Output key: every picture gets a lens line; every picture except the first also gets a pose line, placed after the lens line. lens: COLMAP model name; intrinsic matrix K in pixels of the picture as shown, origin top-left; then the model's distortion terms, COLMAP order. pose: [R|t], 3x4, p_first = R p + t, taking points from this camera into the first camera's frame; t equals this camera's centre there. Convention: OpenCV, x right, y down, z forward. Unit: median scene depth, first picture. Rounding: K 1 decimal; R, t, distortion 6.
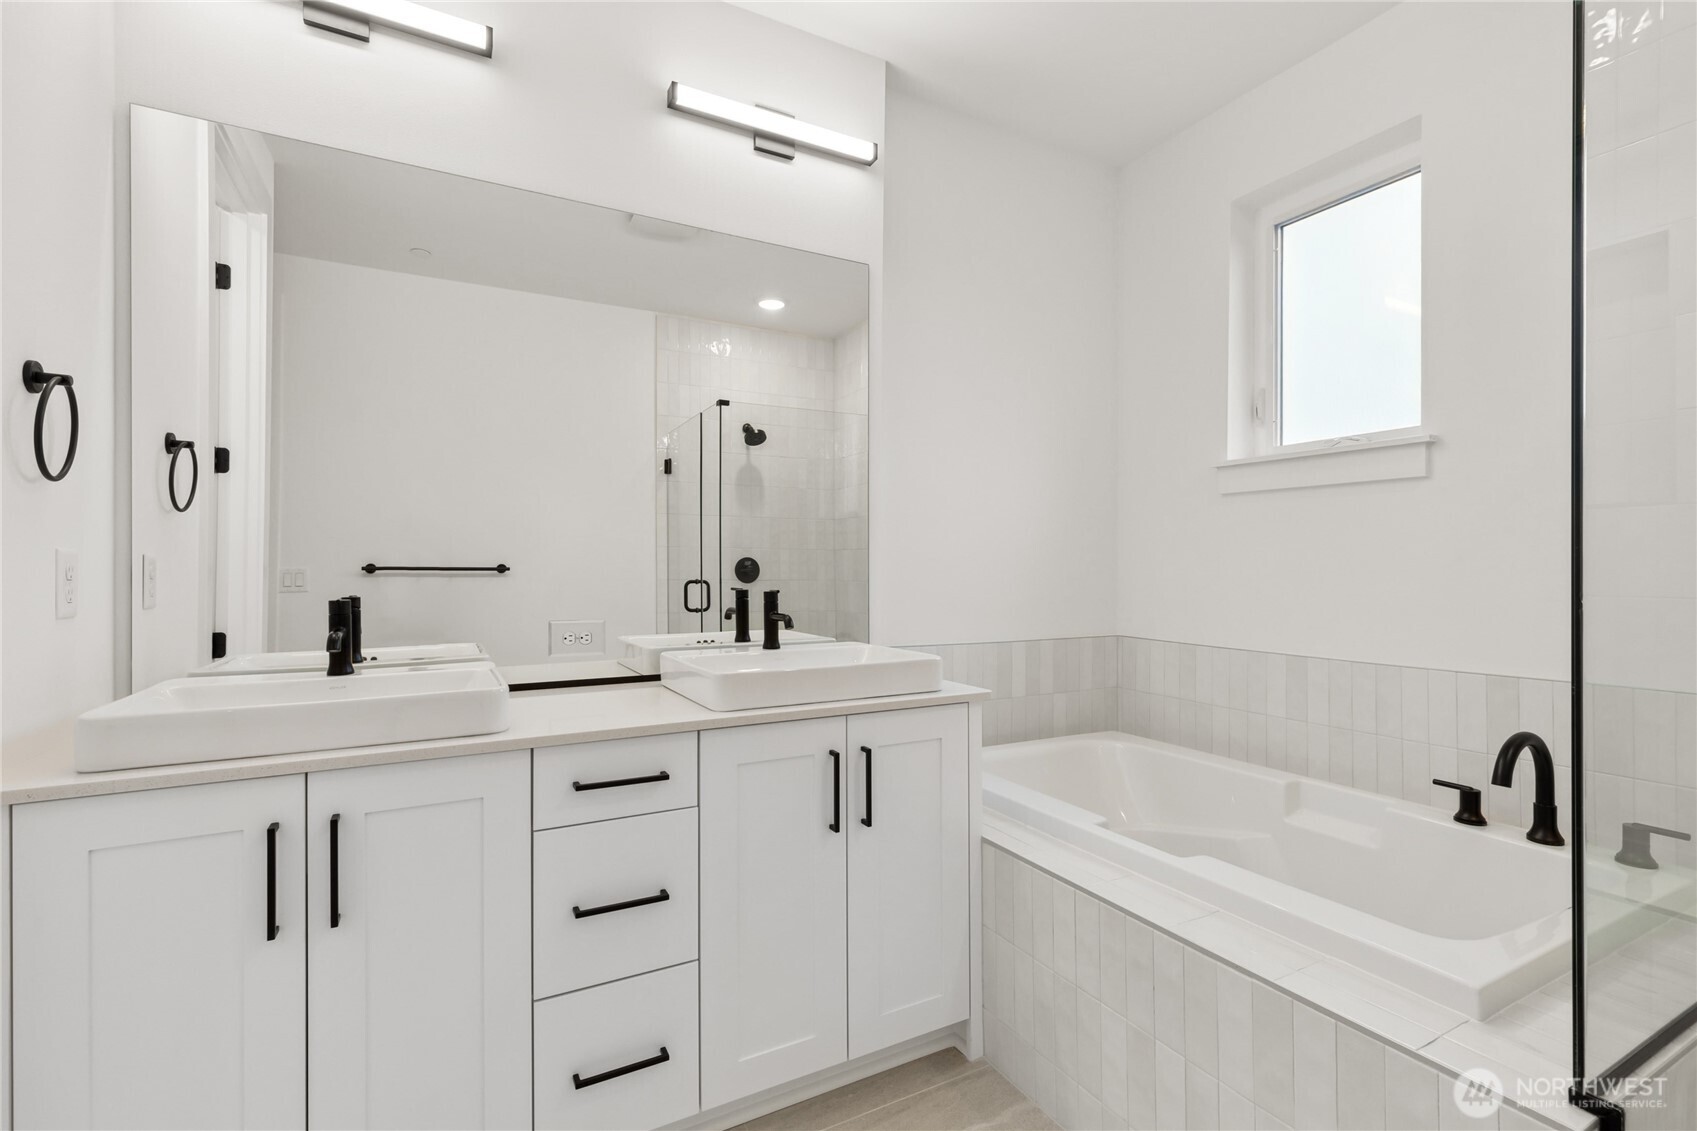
lens RADIAL K [[763.2, 0, 843.8], [0, 763.2, 565.4], [0, 0, 1]] dist [0.002891, -0.000352]
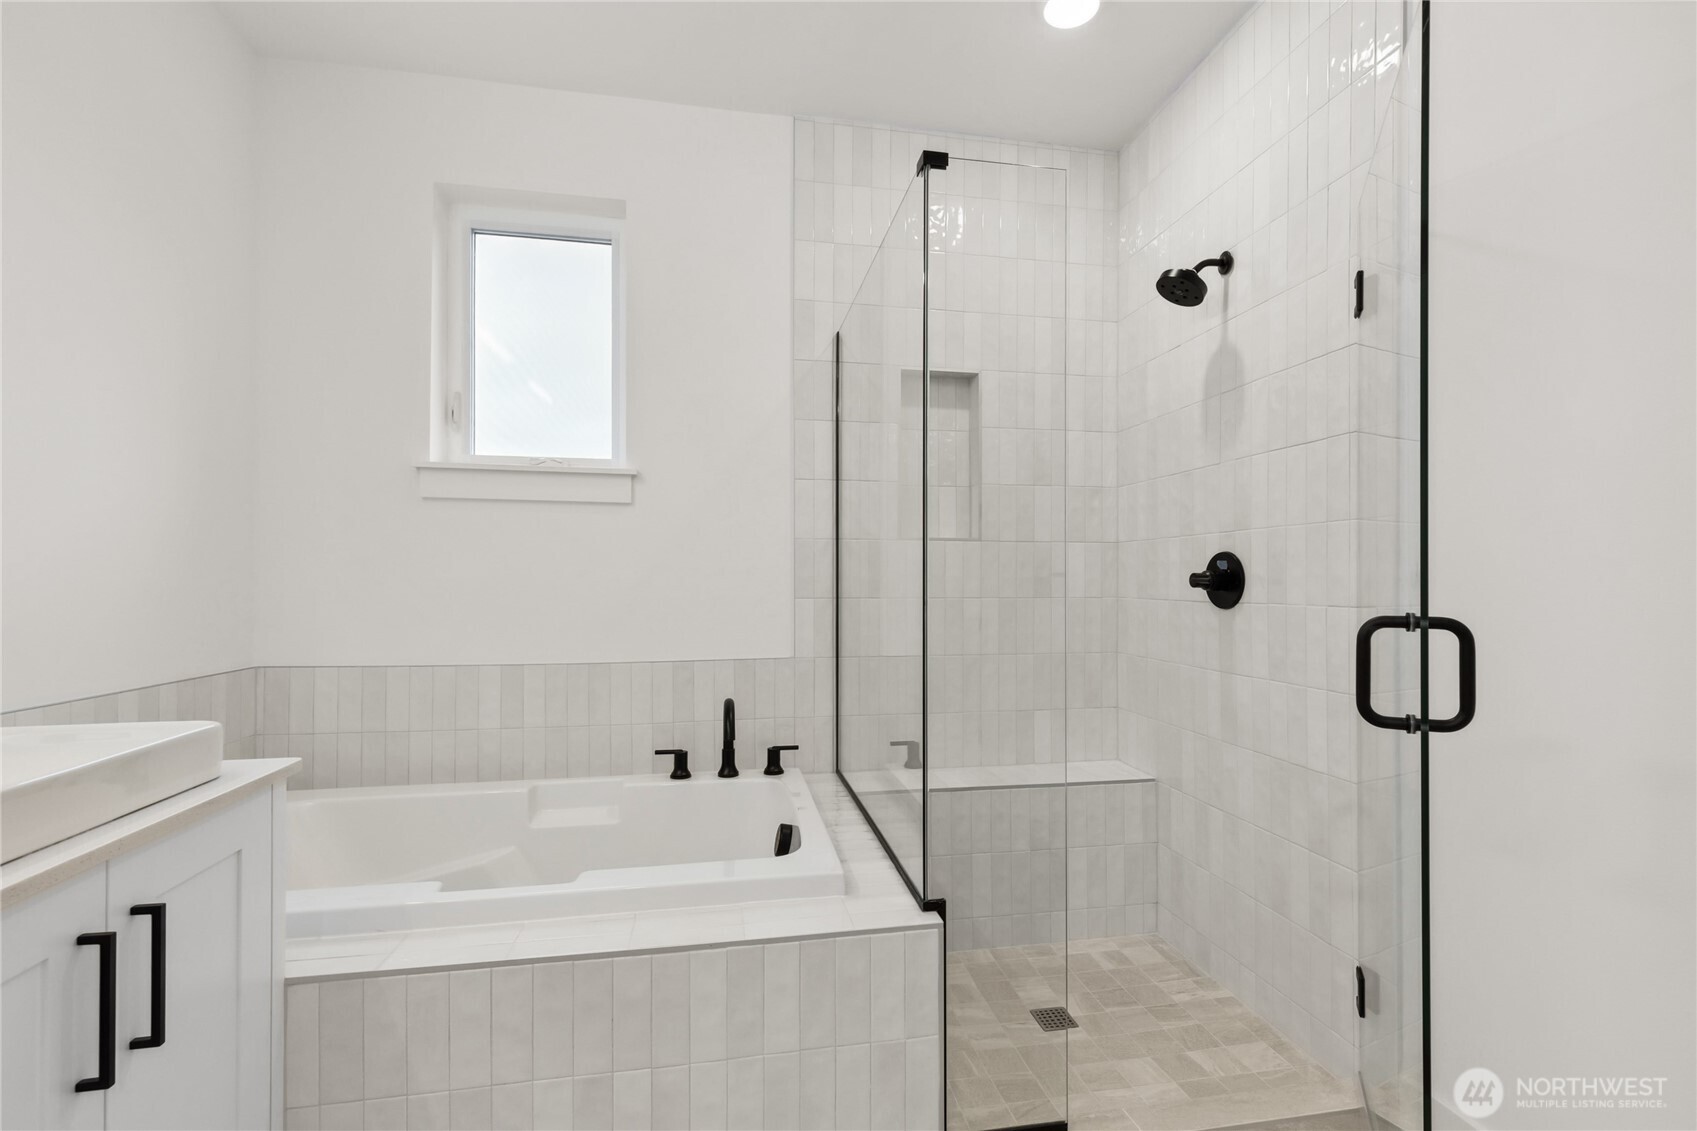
lens RADIAL K [[772.8, 0, 857.3], [0, 772.8, 576.7], [0, 0, 1]] dist [0.003277, -0.000030]
pose [[0.299851, 0.003811, 0.953979, -0.293045], [-0.005729, 0.999981, -0.002194, 0.000272], [-0.953969, -0.004808, 0.299867, 0.290842]]
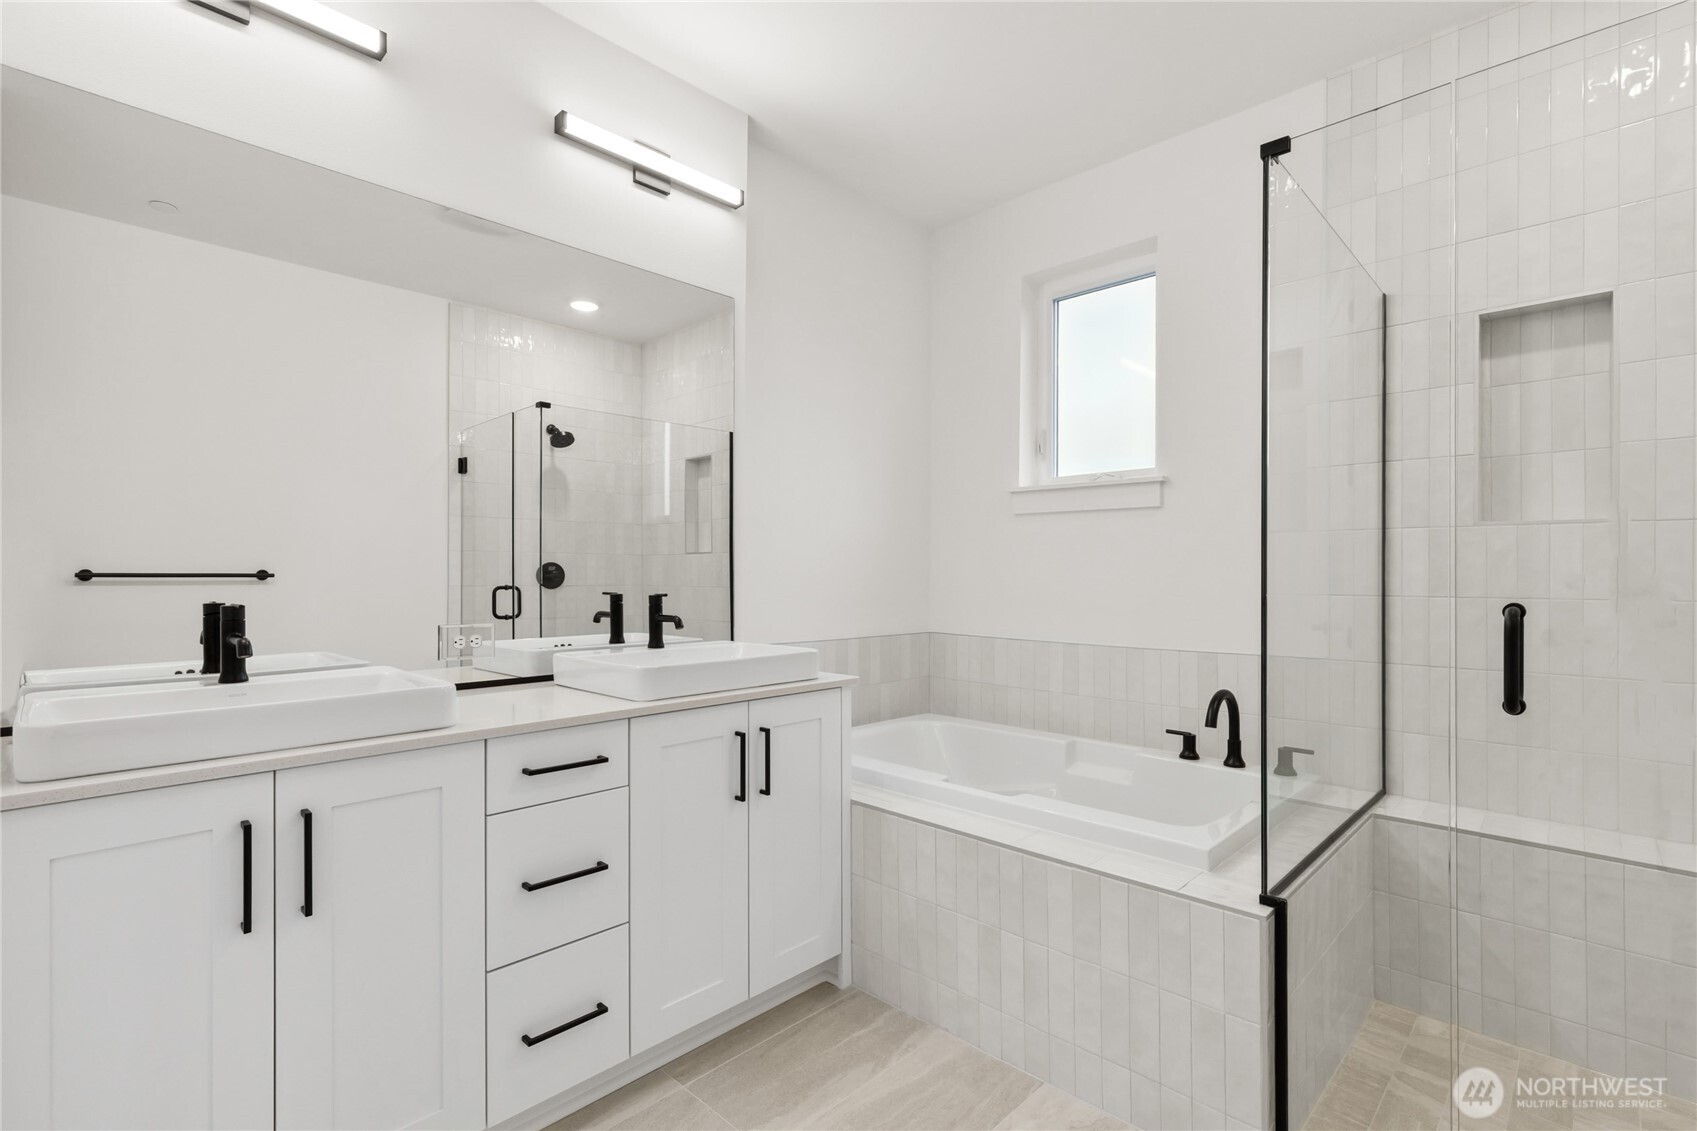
lens RADIAL K [[777.6, 0, 845.9], [0, 777.6, 571.5], [0, 0, 1]] dist [0.003118, 0.000019]
pose [[0.954591, 0.003219, 0.297903, -0.172833], [-0.003004, 0.999995, -0.001181, 0.001149], [-0.297906, 0.000232, 0.954595, -0.141601]]
